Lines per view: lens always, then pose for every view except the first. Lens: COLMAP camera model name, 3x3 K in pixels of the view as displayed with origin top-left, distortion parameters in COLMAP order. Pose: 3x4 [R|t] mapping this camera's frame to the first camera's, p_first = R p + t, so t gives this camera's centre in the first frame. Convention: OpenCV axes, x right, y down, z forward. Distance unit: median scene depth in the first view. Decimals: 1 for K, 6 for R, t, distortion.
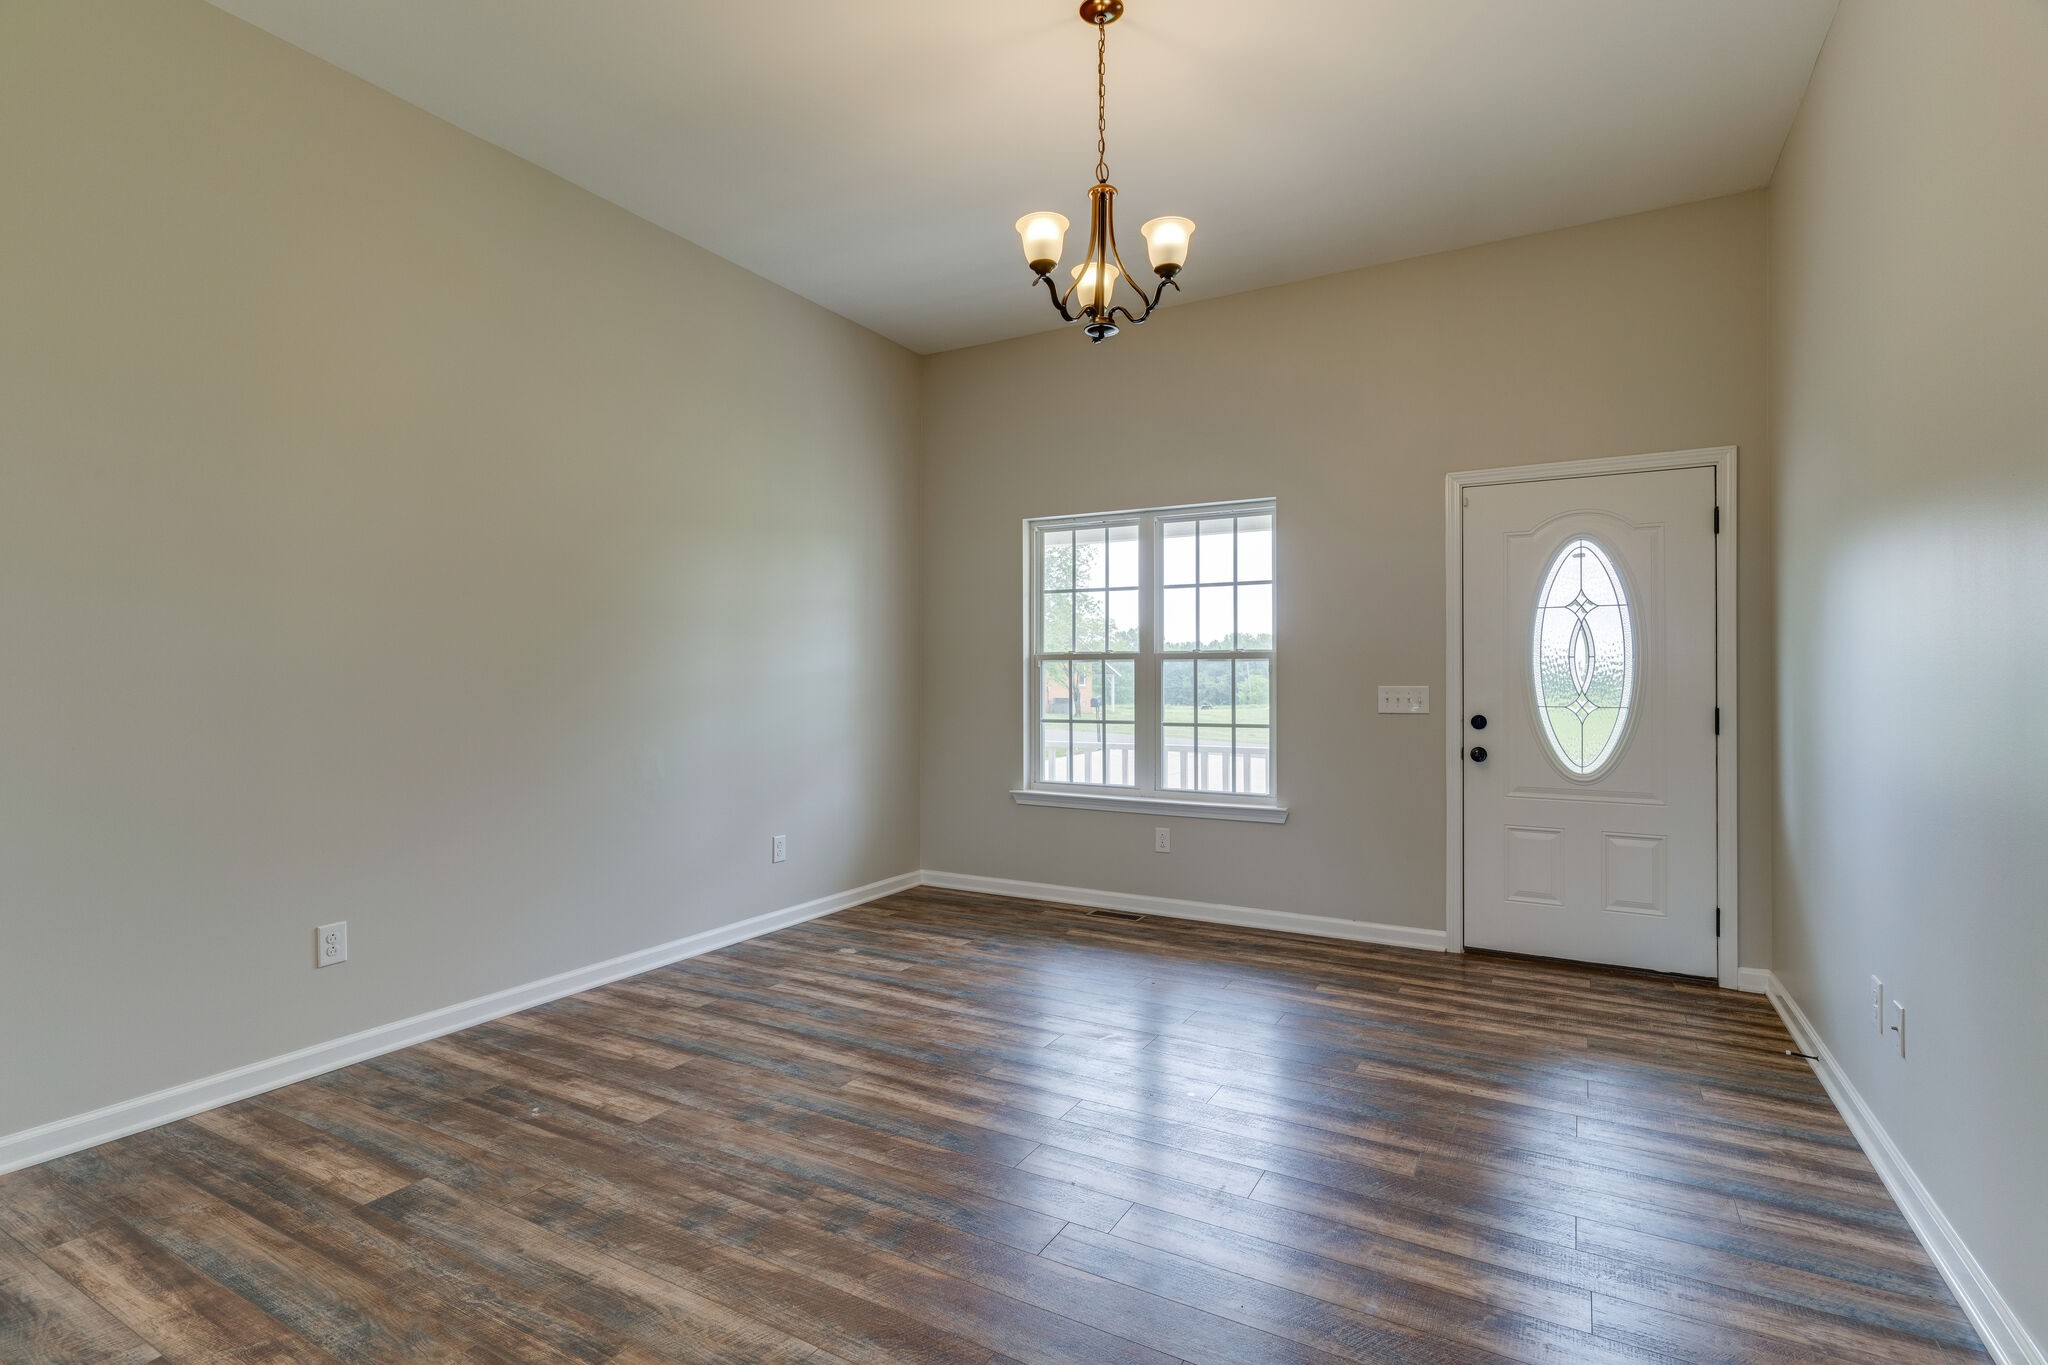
lens RADIAL K [[976.0, 0, 1024.0], [0, 976.0, 682.5], [0, 0, 1]] dist [0.003058, 0.000388]
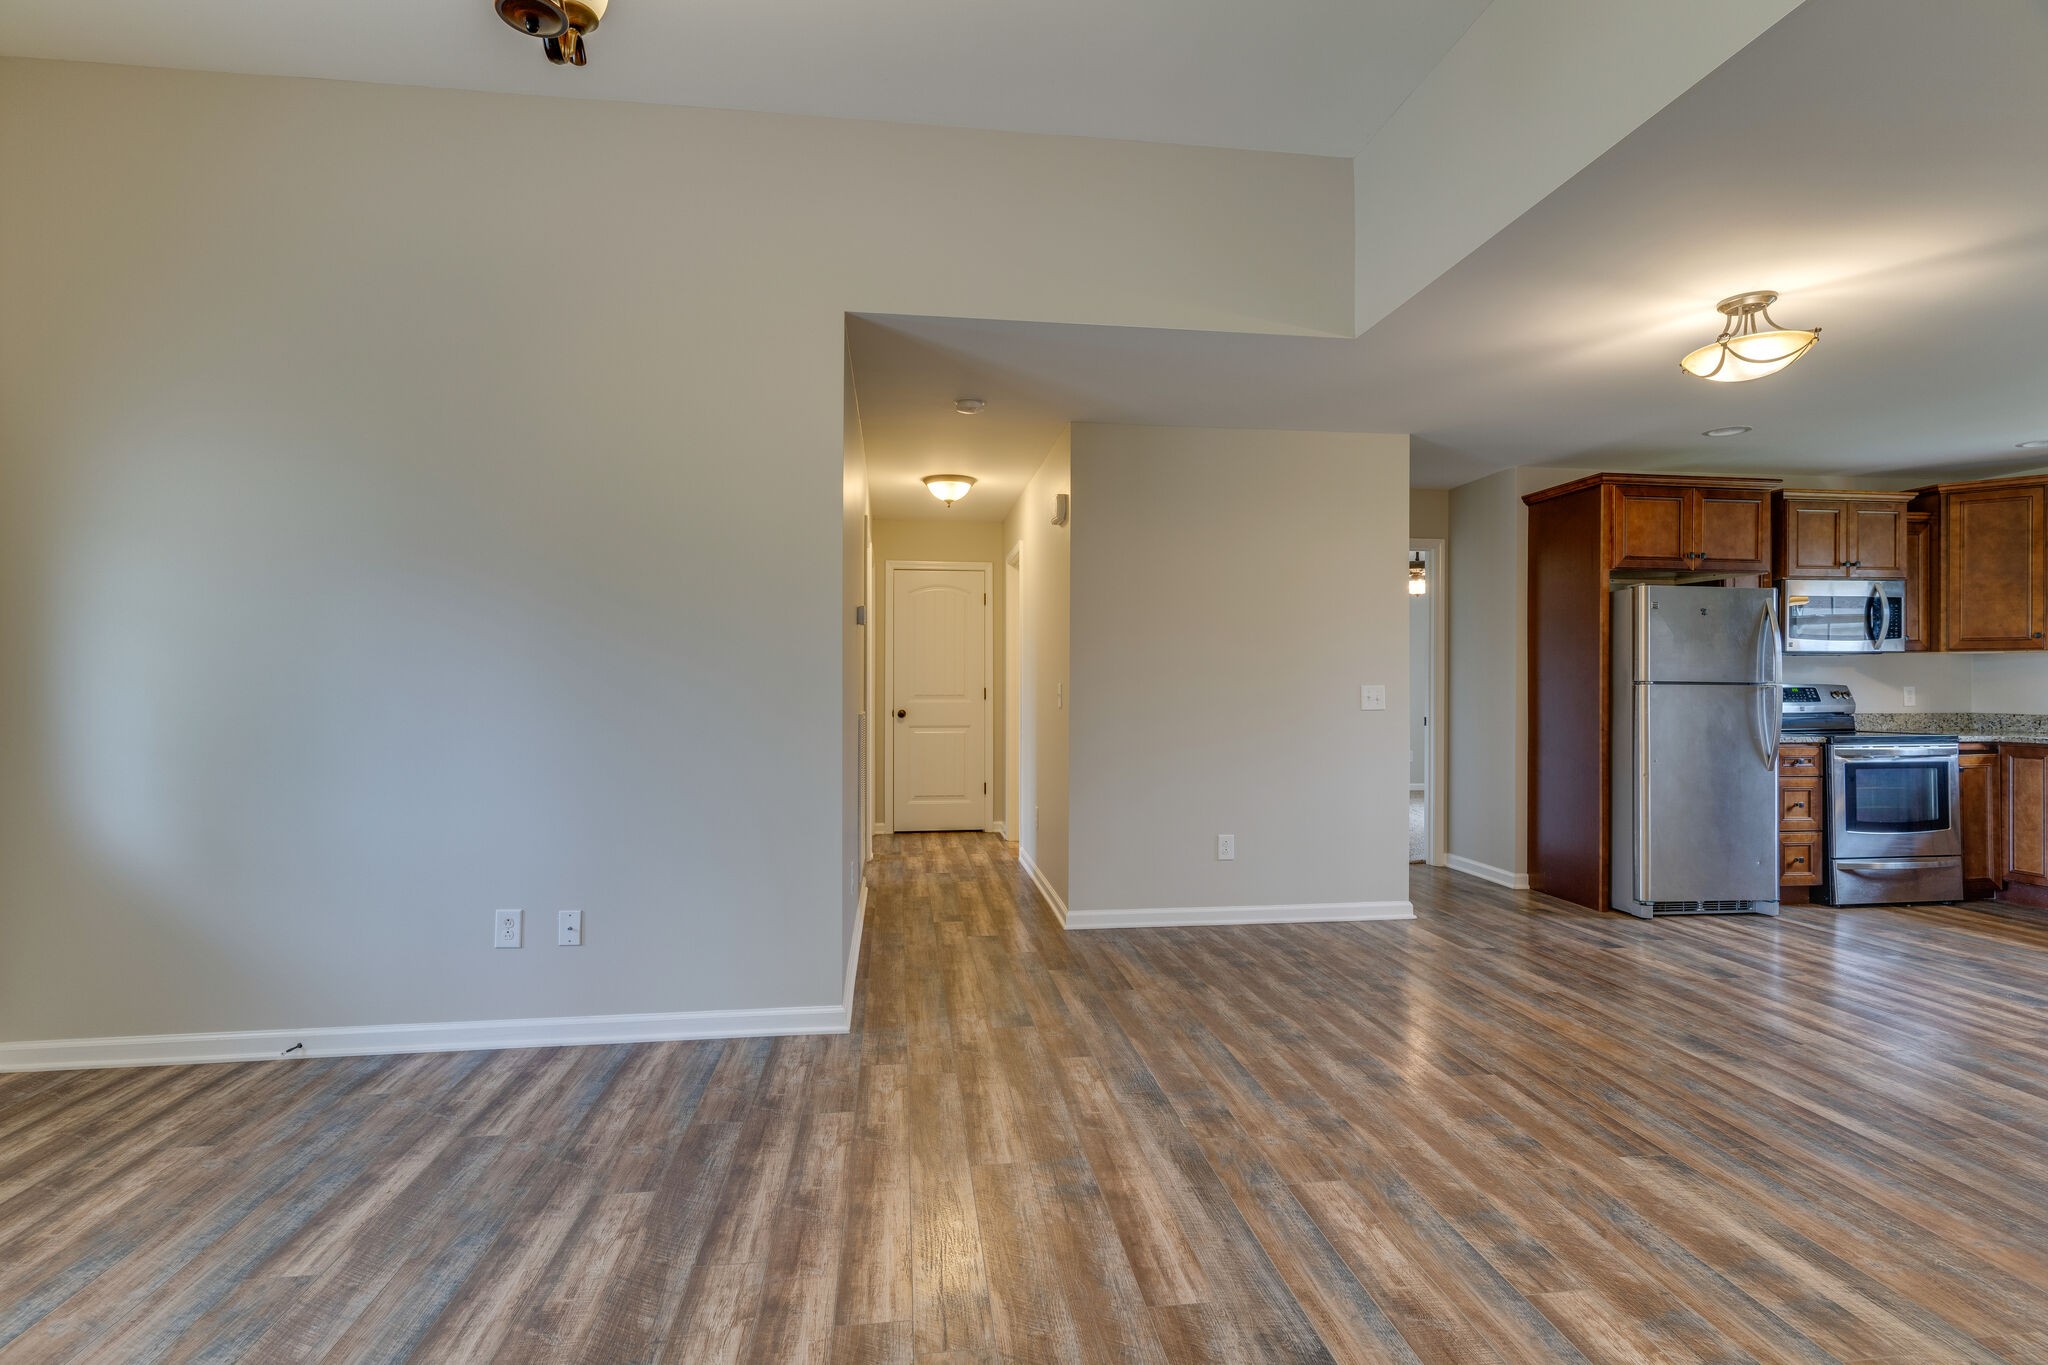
lens RADIAL K [[976.0, 0, 1024.0], [0, 976.0, 682.5], [0, 0, 1]] dist [0.003058, 0.000388]
pose [[-0.593112, -0.003969, 0.805110, -0.506570], [-0.003474, 0.999991, 0.002370, -0.002398], [-0.805112, -0.001391, -0.593121, 1.086637]]
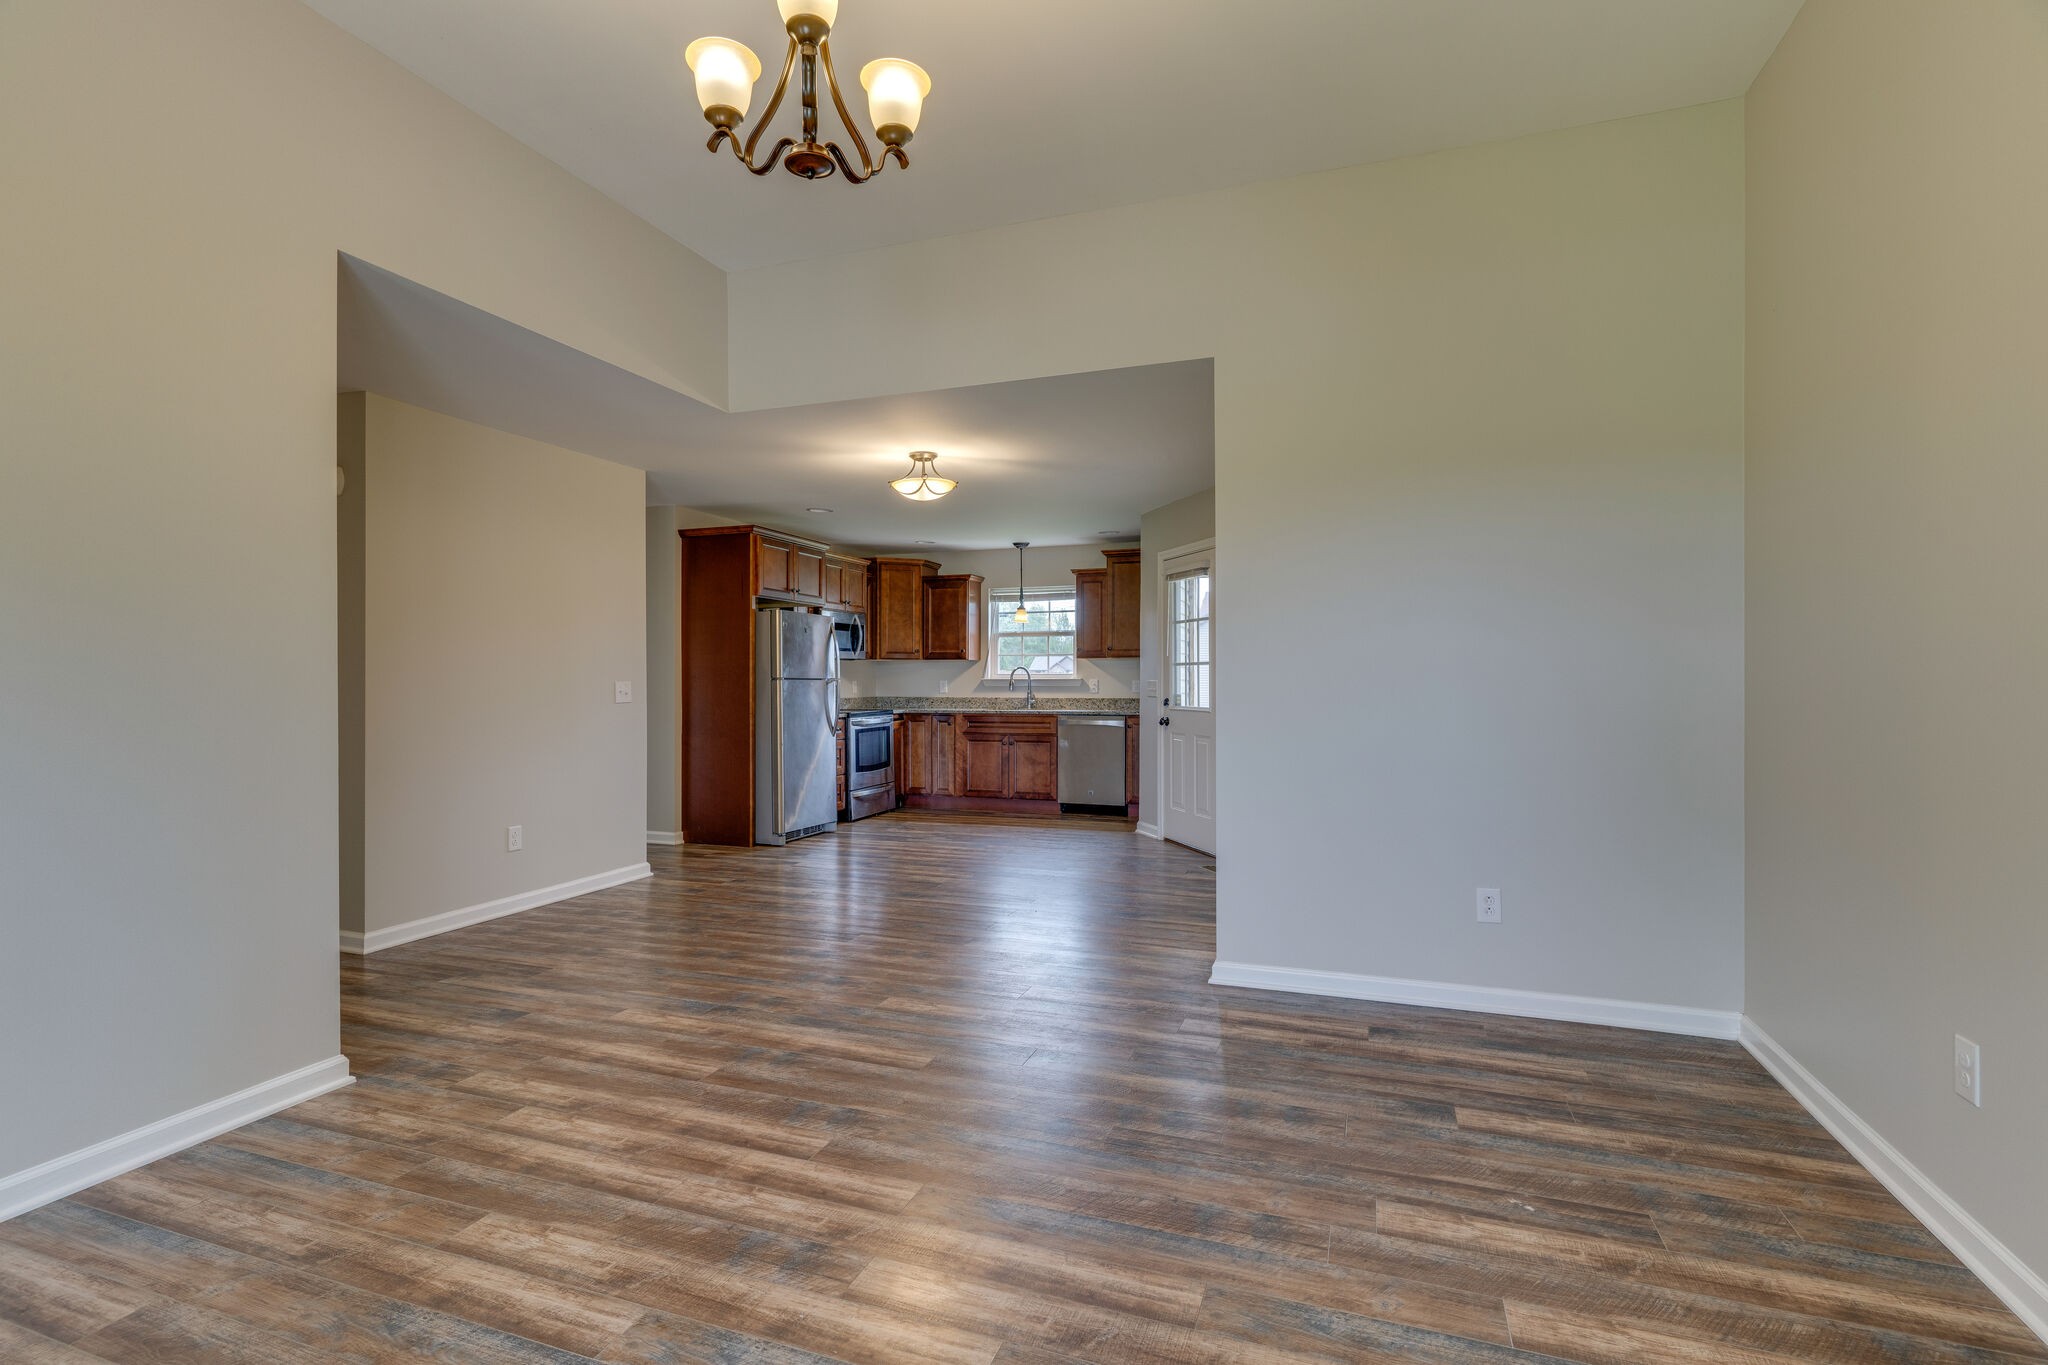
lens RADIAL K [[976.0, 0, 1024.0], [0, 976.0, 682.5], [0, 0, 1]] dist [0.003058, 0.000388]
pose [[-0.986438, -0.000932, -0.164133, 0.045367], [-0.001361, 0.999996, 0.002501, 0.000780], [0.164130, 0.002691, -0.986435, 1.691332]]
